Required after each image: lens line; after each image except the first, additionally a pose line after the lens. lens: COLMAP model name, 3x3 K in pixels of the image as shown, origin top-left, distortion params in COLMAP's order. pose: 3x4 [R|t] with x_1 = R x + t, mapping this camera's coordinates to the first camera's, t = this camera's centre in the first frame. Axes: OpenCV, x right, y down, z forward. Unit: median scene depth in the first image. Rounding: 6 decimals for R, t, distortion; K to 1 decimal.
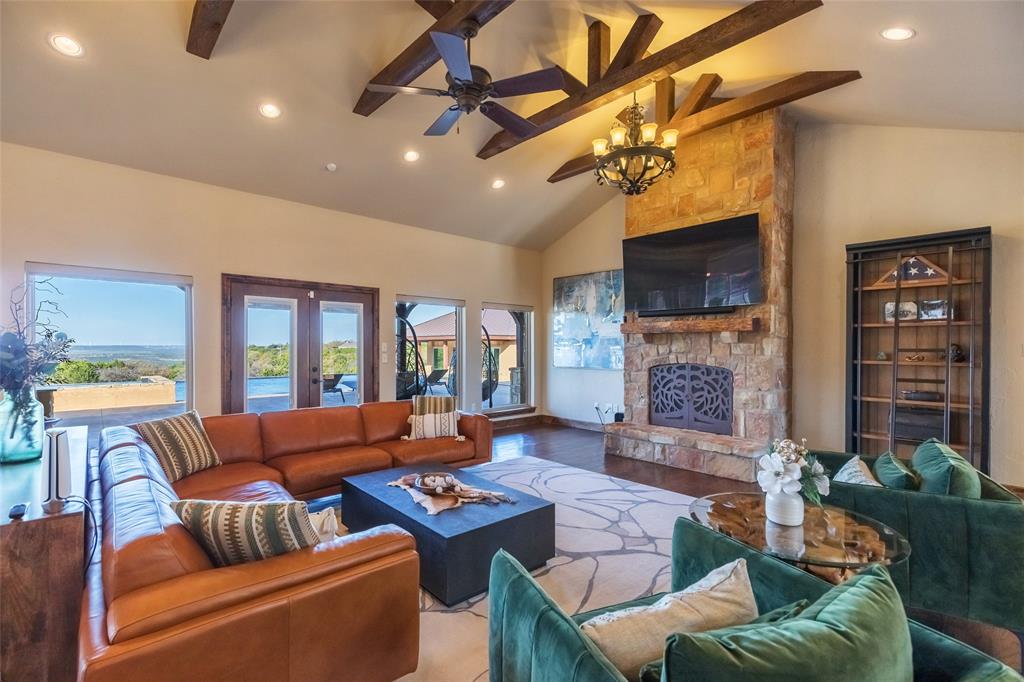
lens RADIAL K [[467.5, 0, 511.7], [0, 467.5, 346.2], [0, 0, 1]] dist [0.000310, 0.000278]
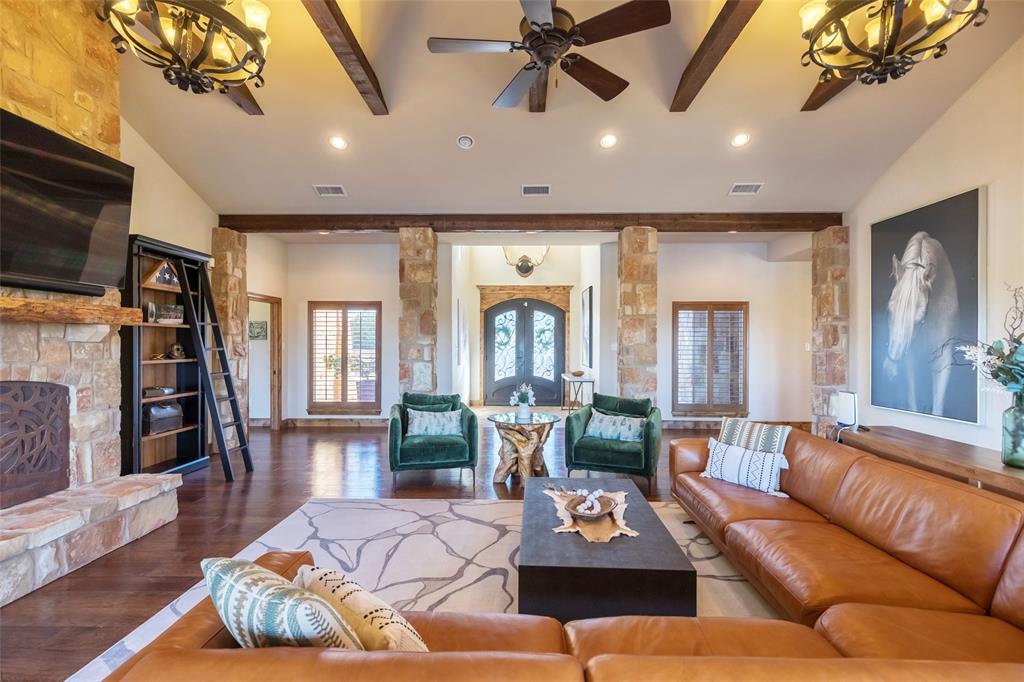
lens RADIAL K [[467.5, 0, 511.7], [0, 467.5, 346.2], [0, 0, 1]] dist [0.000310, 0.000278]
pose [[-0.719792, -0.007668, 0.694147, -0.411114], [-0.005269, 0.999971, 0.005583, -0.007493], [-0.694169, 0.000361, -0.719812, 1.076111]]
